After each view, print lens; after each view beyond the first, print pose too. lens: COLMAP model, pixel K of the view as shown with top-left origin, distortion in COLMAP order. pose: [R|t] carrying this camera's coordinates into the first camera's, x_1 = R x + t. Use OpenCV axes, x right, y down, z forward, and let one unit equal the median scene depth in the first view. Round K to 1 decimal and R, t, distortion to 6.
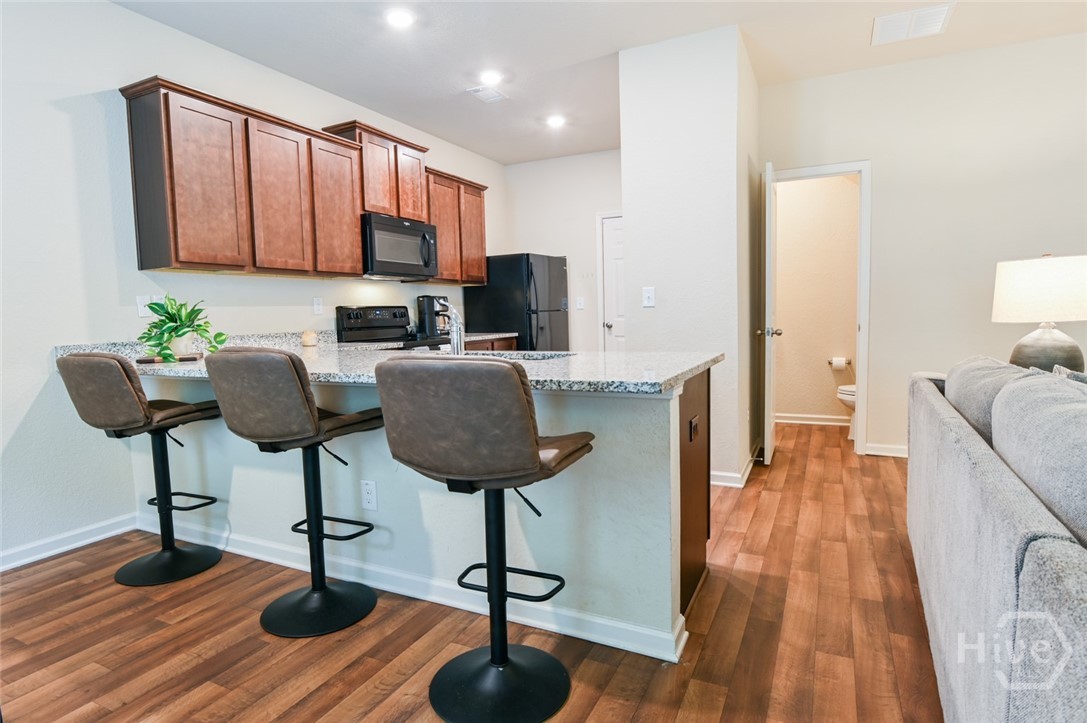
lens RADIAL K [[578.9, 0, 541.9], [0, 578.9, 355.9], [0, 0, 1]] dist [-0.030719, 0.000712]
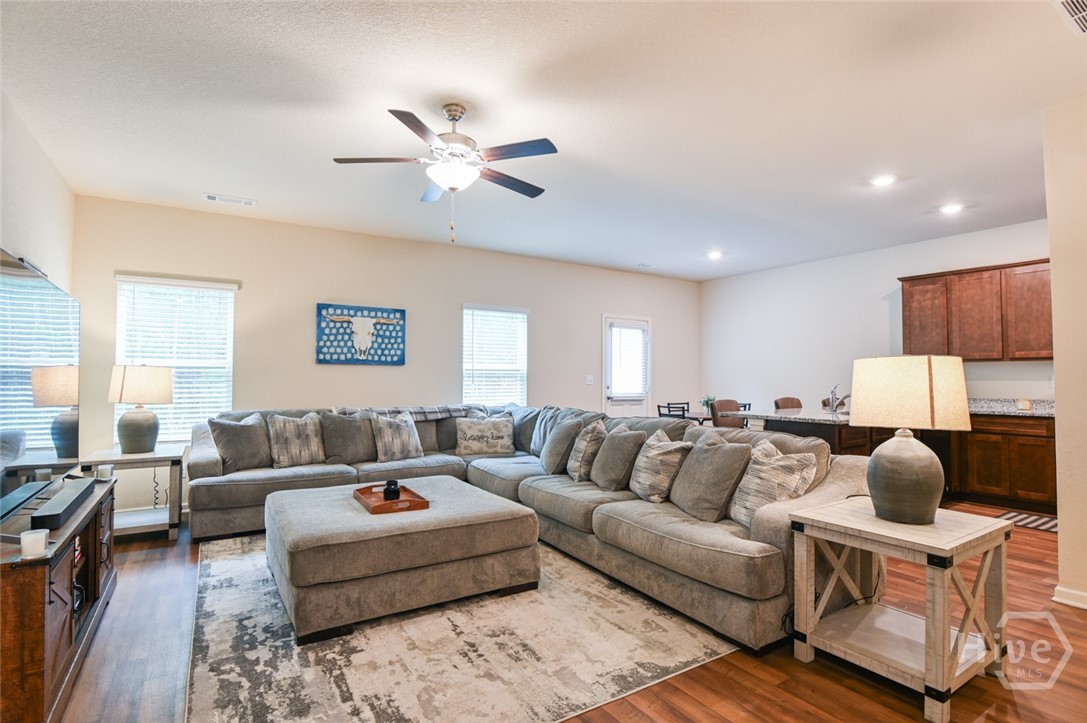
lens RADIAL K [[532.4, 0, 541.4], [0, 532.4, 358.9], [0, 0, 1]] dist [-0.022868, 0.001118]
pose [[-0.516094, -0.003930, -0.856523, 1.293999], [-0.052191, 0.998276, 0.026866, -0.113231], [0.854940, 0.058568, -0.515409, 0.633853]]
